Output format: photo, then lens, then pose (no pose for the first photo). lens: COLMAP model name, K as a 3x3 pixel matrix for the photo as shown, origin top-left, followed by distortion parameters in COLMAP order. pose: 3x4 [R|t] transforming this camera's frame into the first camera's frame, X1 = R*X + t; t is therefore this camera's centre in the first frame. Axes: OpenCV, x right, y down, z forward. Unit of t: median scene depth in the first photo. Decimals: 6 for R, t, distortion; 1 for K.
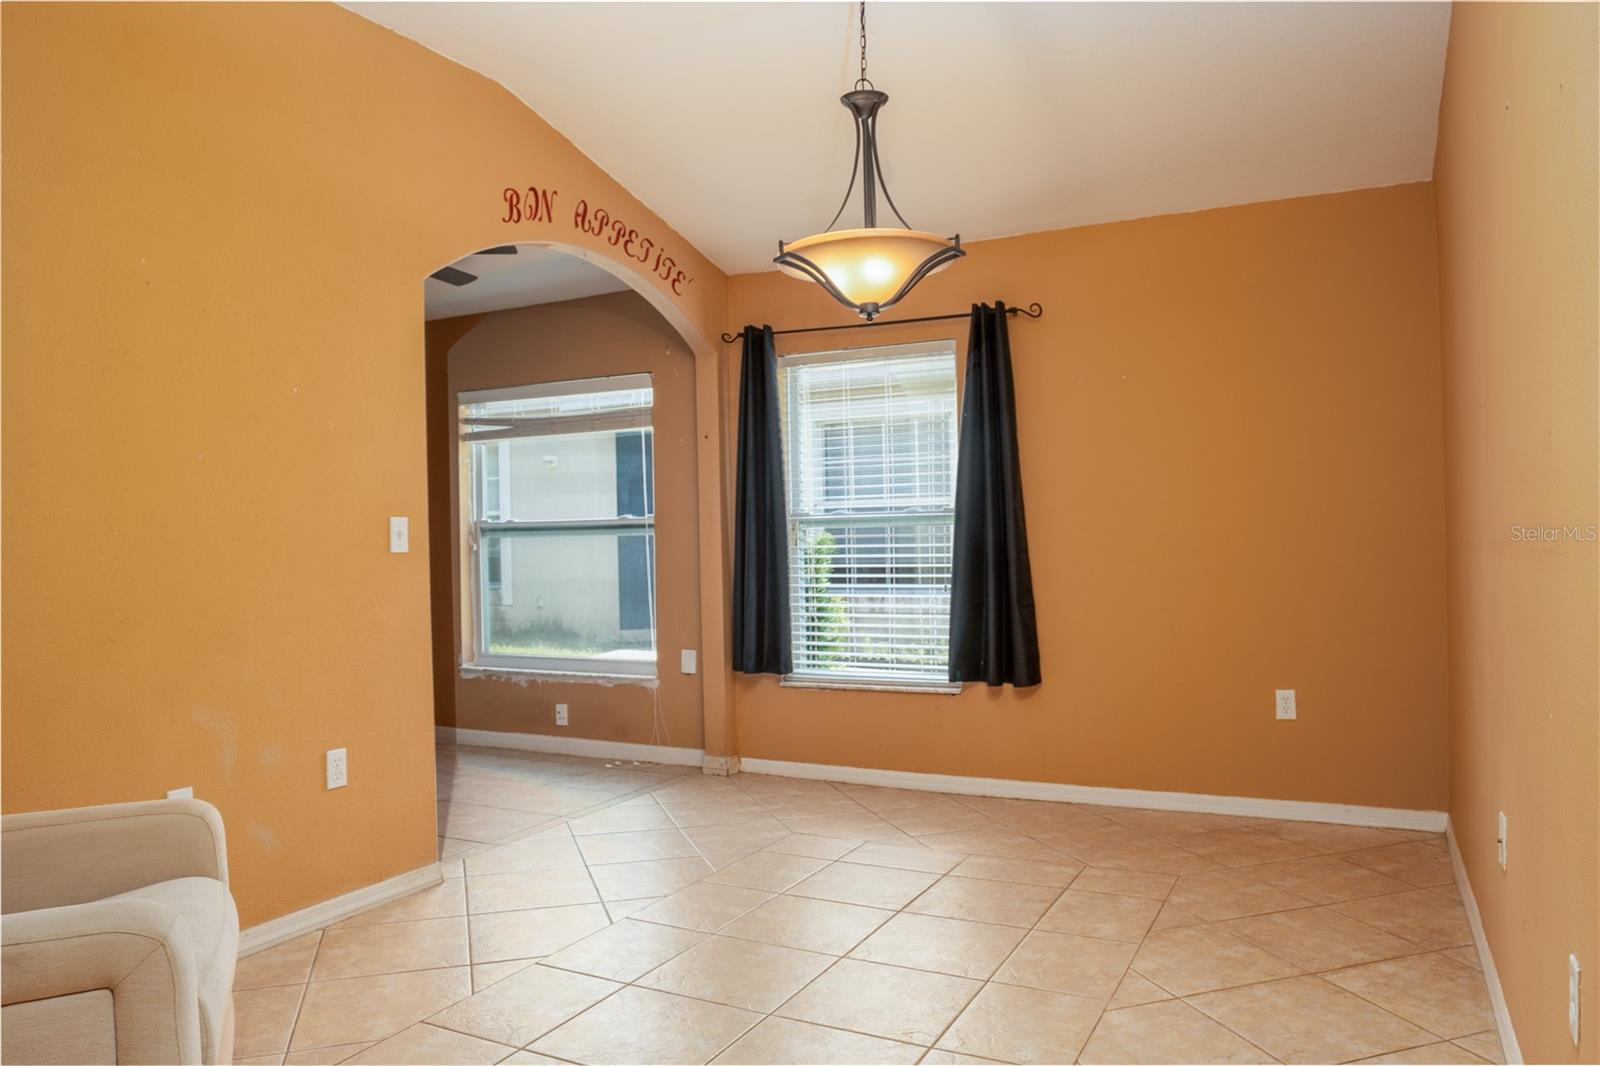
lens RADIAL K [[1119.8, 0, 803.6], [0, 1119.8, 536.5], [0, 0, 1]] dist [-0.074989, 0.040606]
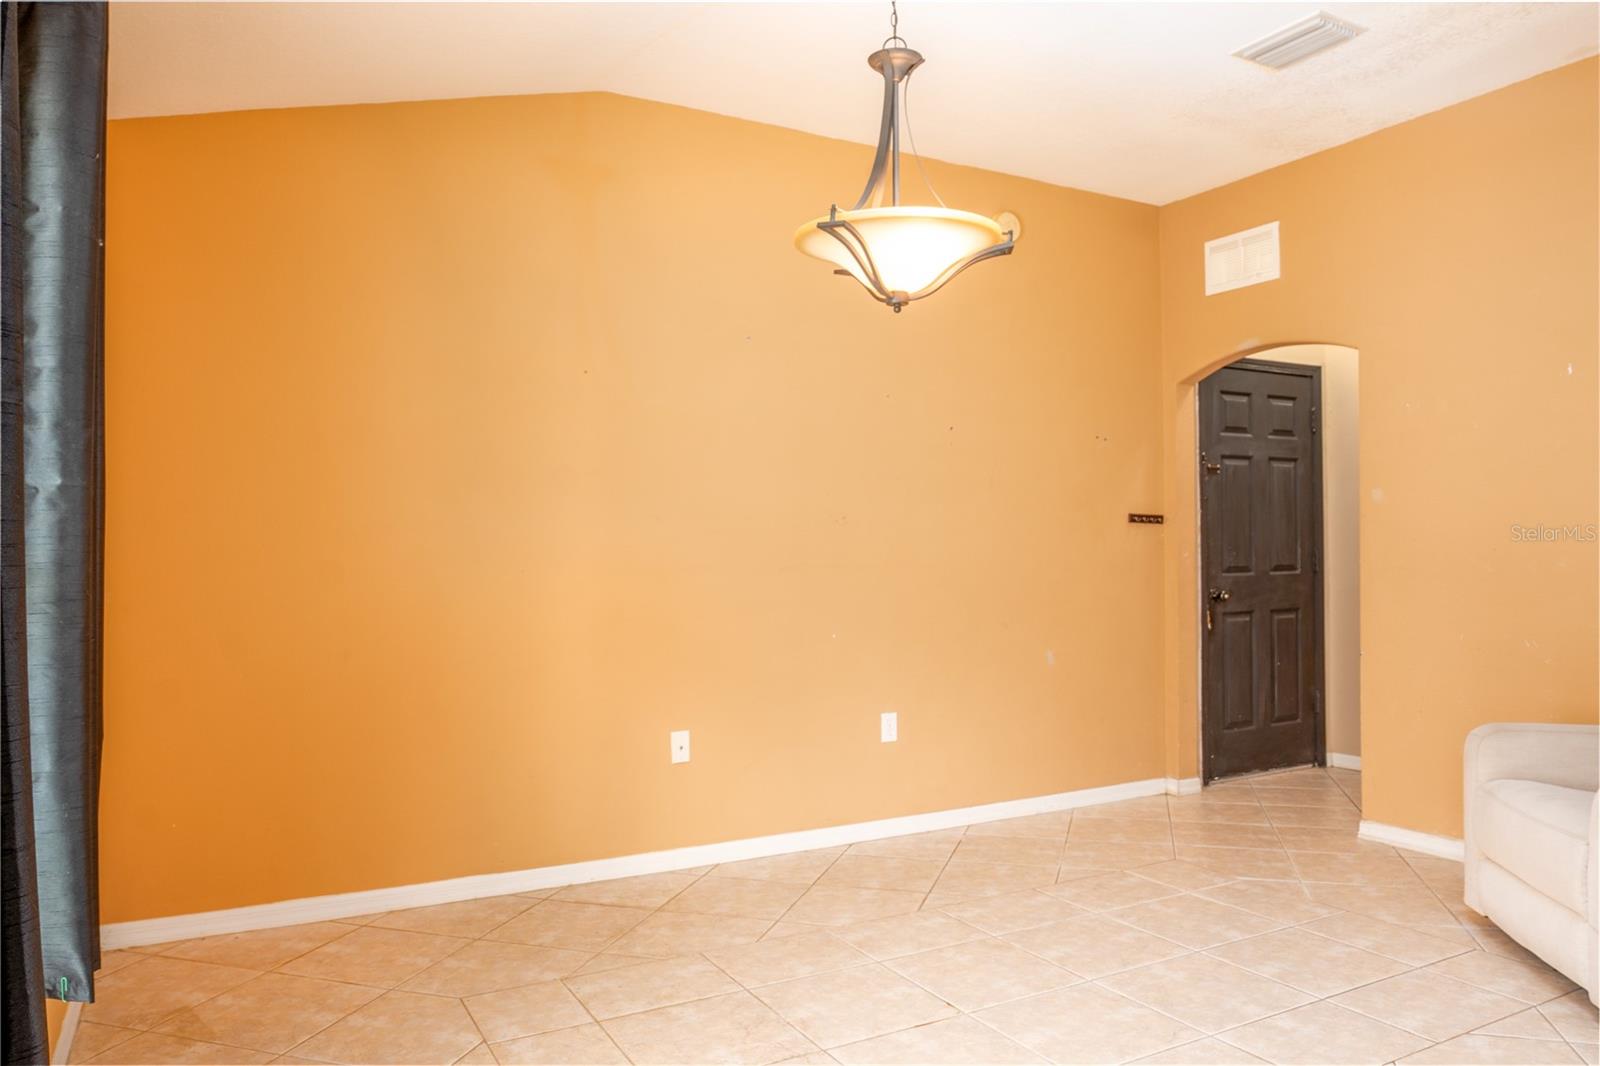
lens RADIAL K [[1119.8, 0, 803.6], [0, 1119.8, 536.5], [0, 0, 1]] dist [-0.074989, 0.040606]
pose [[-0.826261, 0.030352, 0.562469, -0.343275], [0.021499, 0.999519, -0.022354, 0.000217], [-0.562877, -0.006378, -0.826516, 1.649296]]
